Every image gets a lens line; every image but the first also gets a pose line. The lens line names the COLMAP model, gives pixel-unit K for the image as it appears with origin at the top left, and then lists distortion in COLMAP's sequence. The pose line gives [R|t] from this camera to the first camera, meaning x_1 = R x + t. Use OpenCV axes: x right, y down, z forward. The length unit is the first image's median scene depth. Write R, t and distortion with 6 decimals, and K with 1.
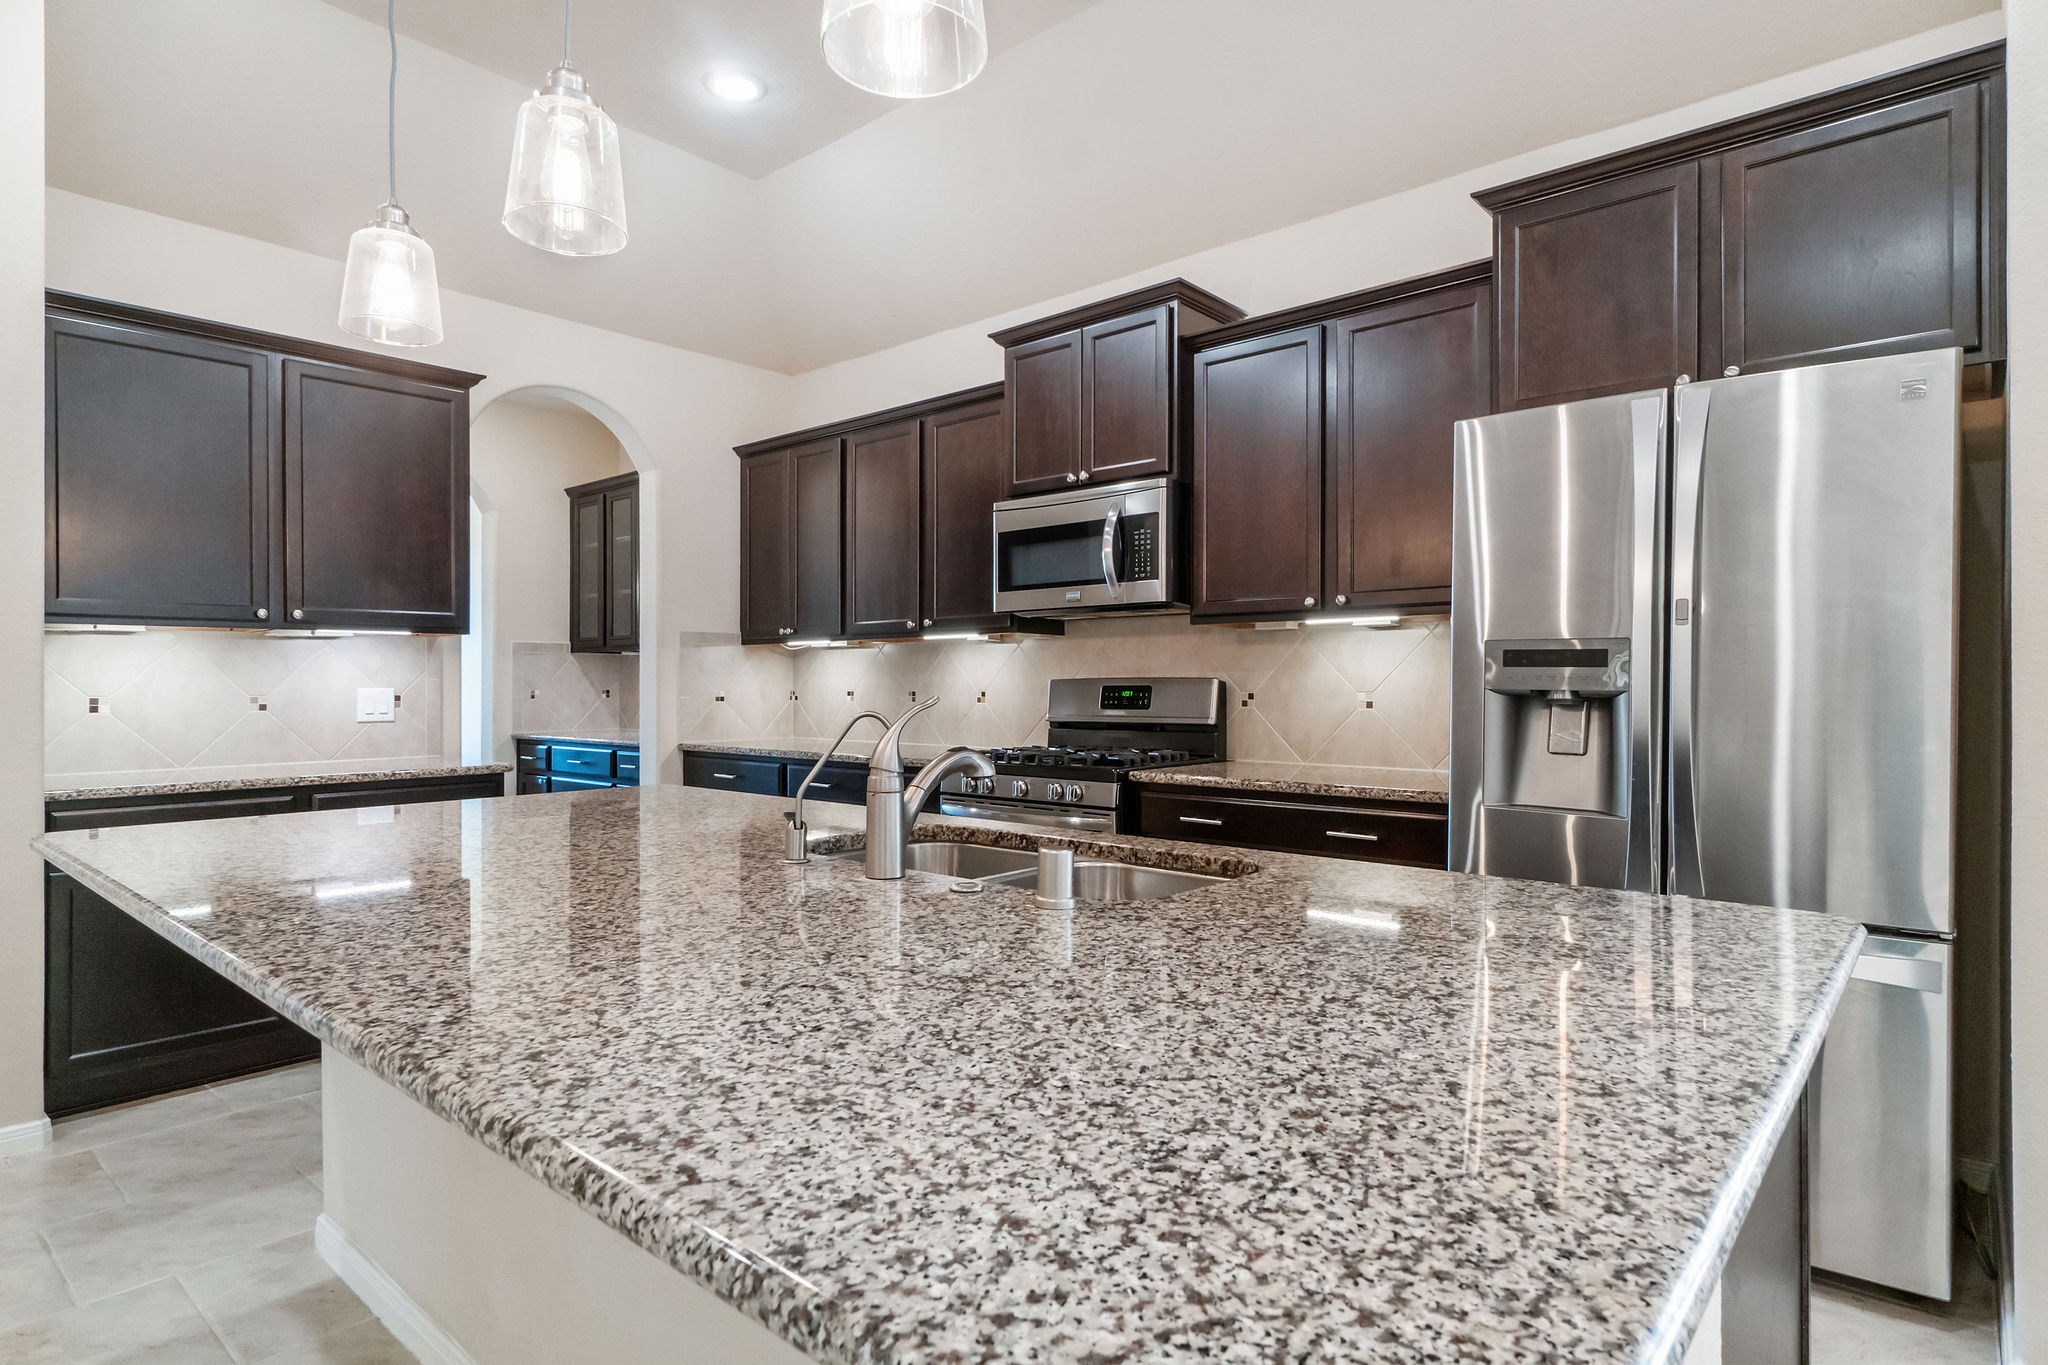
lens RADIAL K [[1070.9, 0, 1020.5], [0, 1070.9, 685.1], [0, 0, 1]] dist [0.018643, 0.001452]
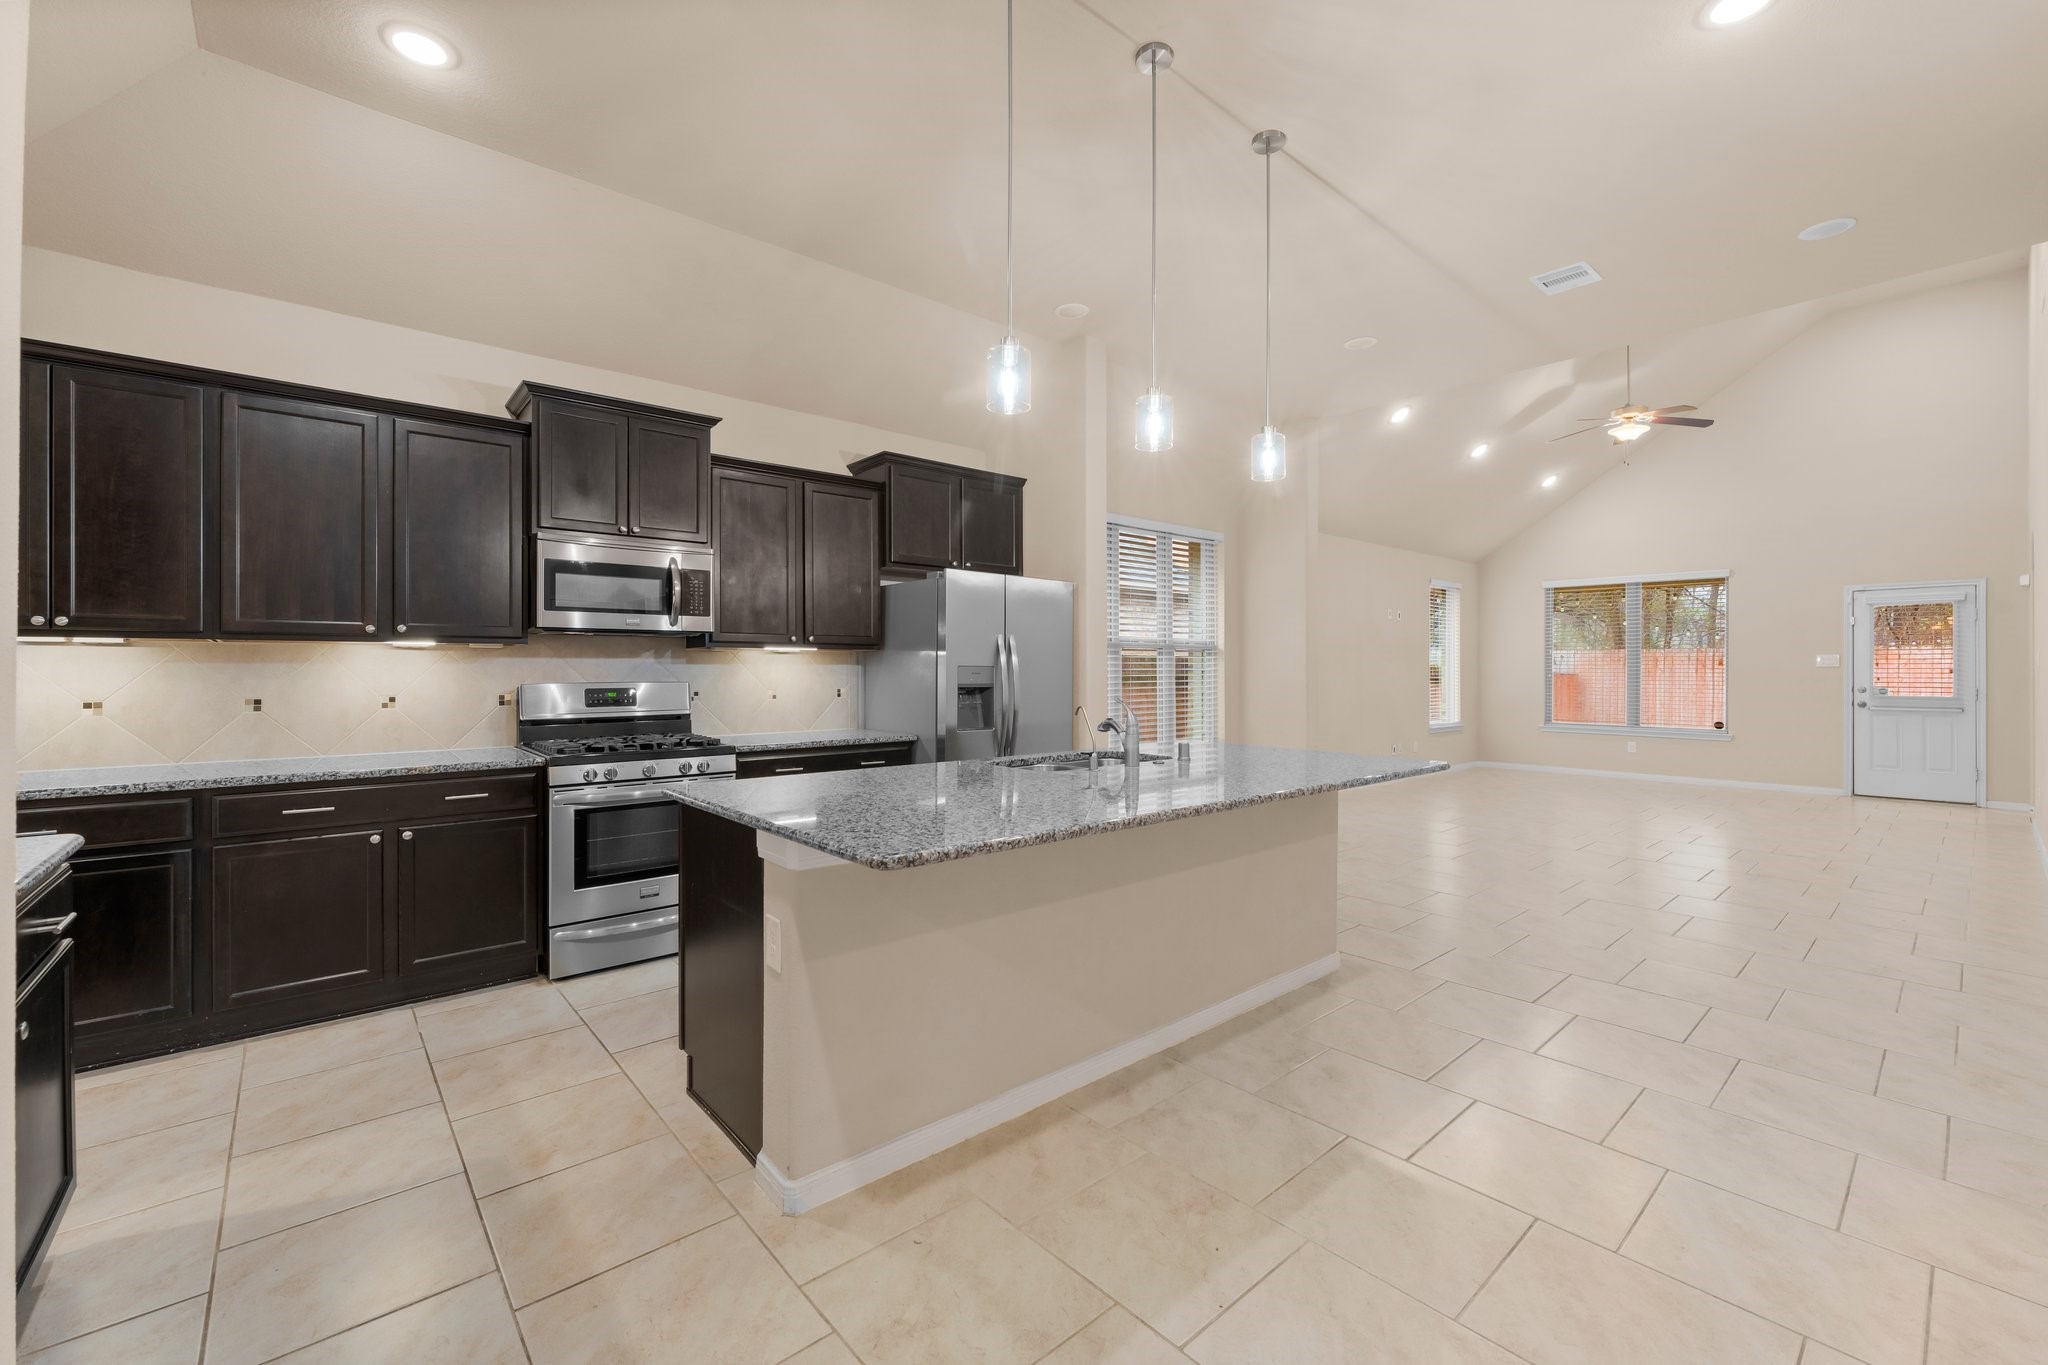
lens RADIAL K [[830.4, 0, 1012.4], [0, 830.4, 676.1], [0, 0, 1]] dist [-0.002388, -0.001508]
pose [[0.145620, -0.006146, 0.989321, -0.797917], [0.000503, 0.999981, 0.006138, -0.019654], [-0.989340, -0.000396, 0.145621, 0.357122]]
